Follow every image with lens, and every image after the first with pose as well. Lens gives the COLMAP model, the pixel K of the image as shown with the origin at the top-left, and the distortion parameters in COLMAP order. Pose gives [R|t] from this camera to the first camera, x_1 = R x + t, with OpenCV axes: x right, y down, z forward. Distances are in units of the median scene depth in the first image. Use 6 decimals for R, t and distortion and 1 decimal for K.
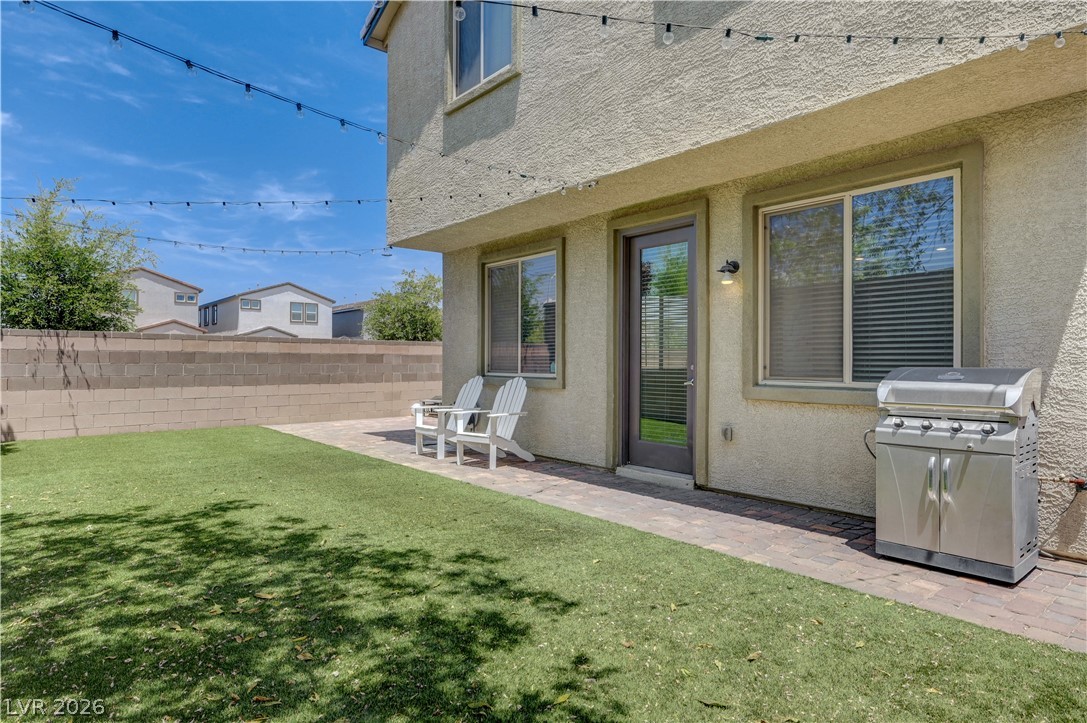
lens RADIAL K [[629.7, 0, 536.8], [0, 629.7, 356.6], [0, 0, 1]] dist [0.023746, -0.002096]
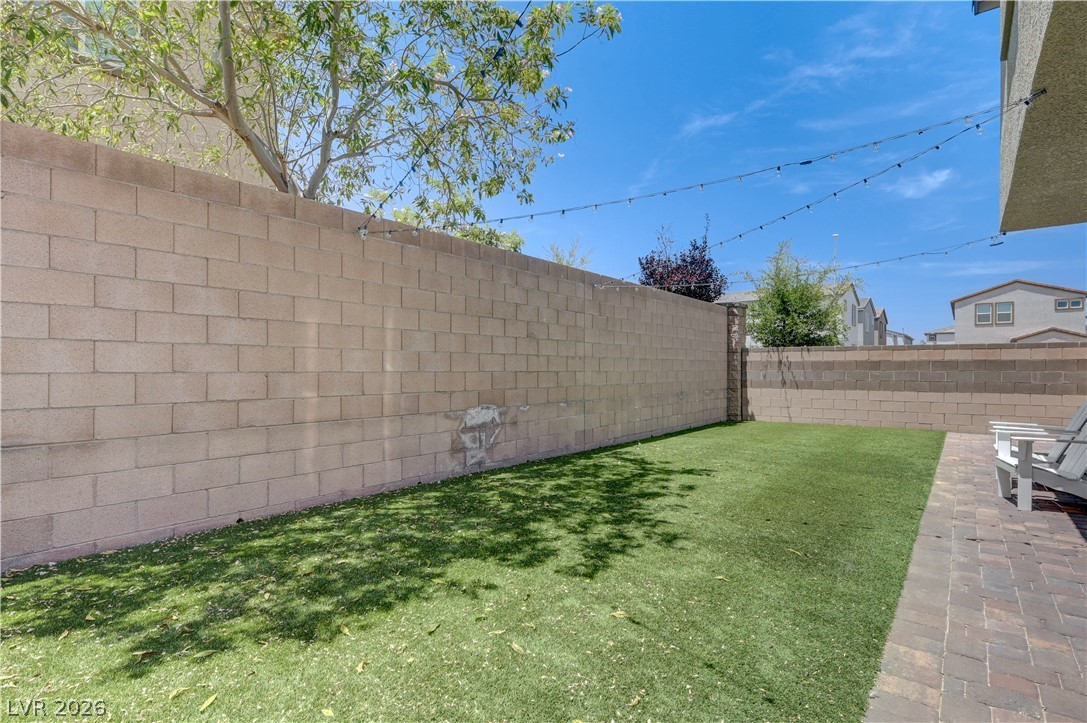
lens RADIAL K [[534.4, 0, 542.4], [0, 534.4, 367.4], [0, 0, 1]] dist [-0.012862, -0.000990]
pose [[0.203379, -0.003543, -0.979094, 0.740168], [0.006727, 0.999975, -0.002221, 0.008082], [0.979077, -0.006135, 0.203398, 0.532978]]
